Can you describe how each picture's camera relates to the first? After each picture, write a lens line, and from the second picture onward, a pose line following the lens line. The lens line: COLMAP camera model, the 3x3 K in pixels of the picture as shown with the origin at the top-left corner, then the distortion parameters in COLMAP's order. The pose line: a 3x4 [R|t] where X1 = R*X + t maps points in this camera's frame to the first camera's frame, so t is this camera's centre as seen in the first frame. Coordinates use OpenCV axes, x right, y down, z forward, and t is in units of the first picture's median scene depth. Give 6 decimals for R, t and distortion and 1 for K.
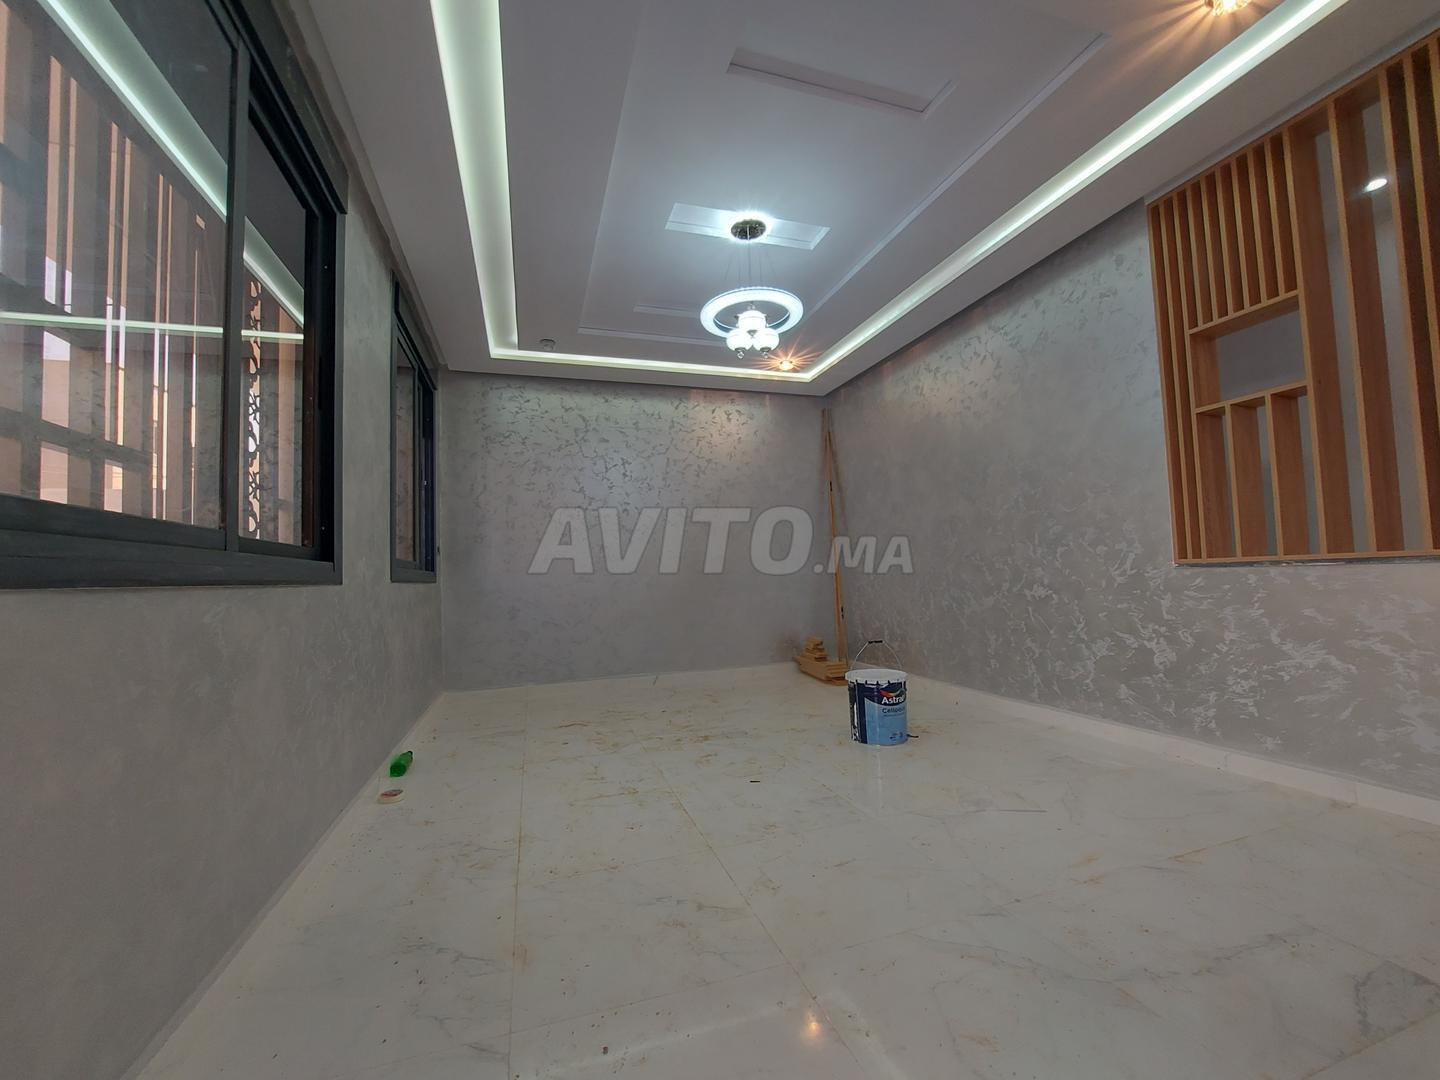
lens RADIAL K [[573.3, 0, 712.6], [0, 573.3, 548.4], [0, 0, 1]] dist [-0.021839, 0.000005]
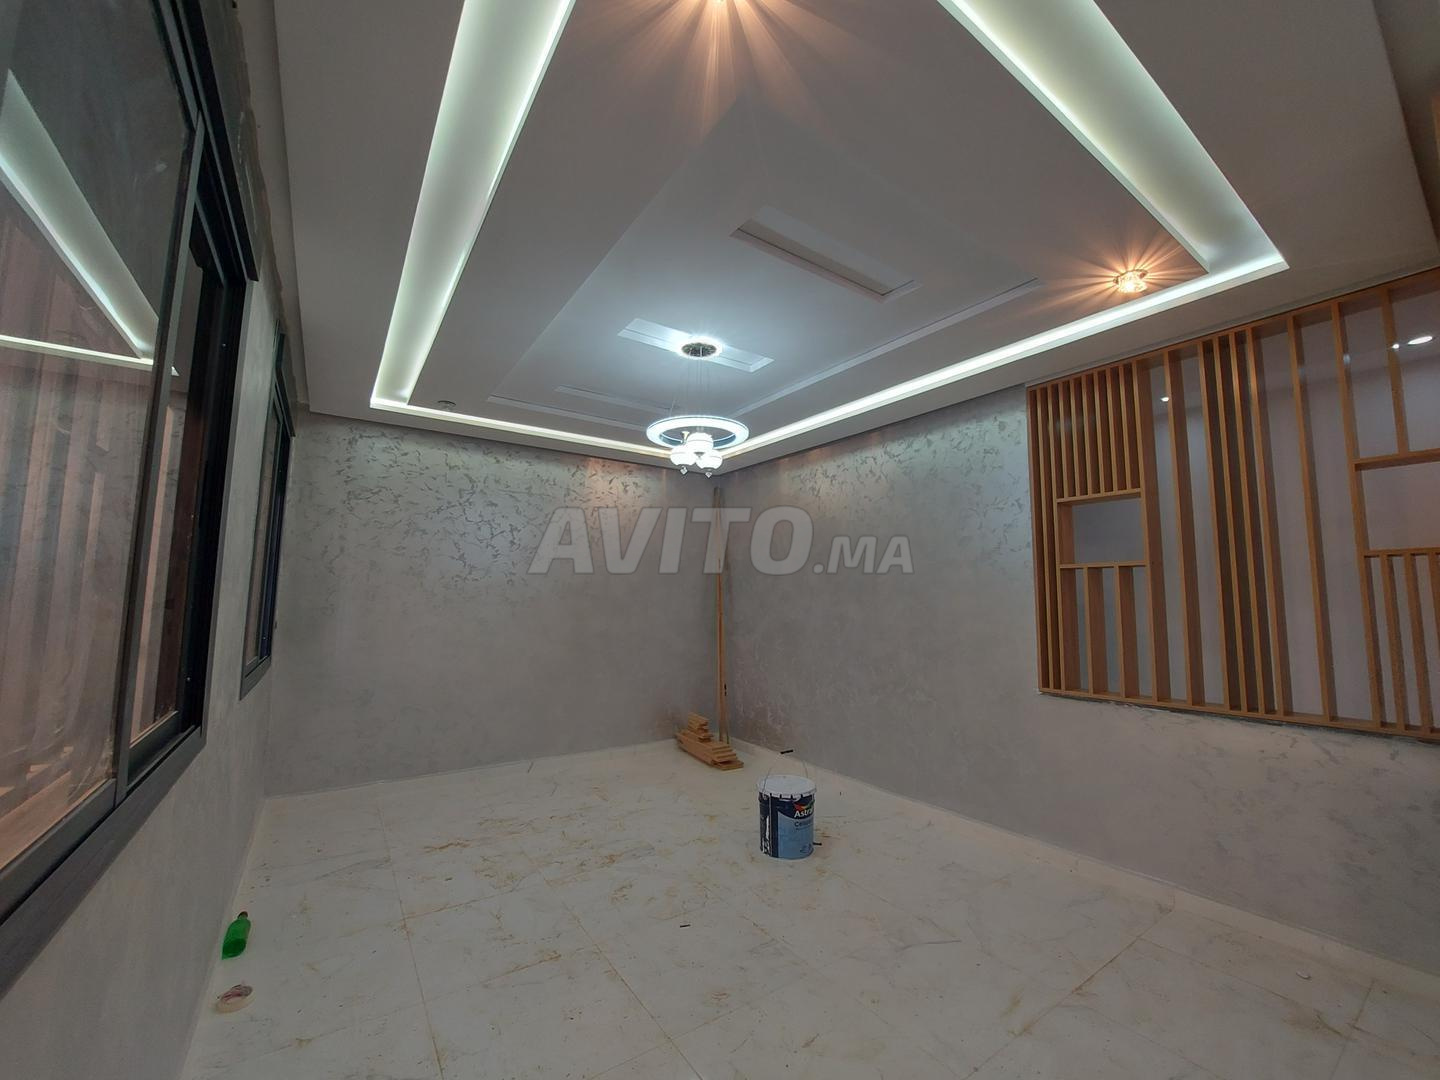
lens RADIAL K [[571.0, 0, 720.0], [0, 571.0, 540.0], [0, 0, 1]] dist [-0.000608, -0.013342]
pose [[0.955795, 0.071624, 0.285177, -0.133919], [-0.054801, 0.996277, -0.066552, -0.125505], [-0.288882, 0.047982, 0.956161, 0.027451]]
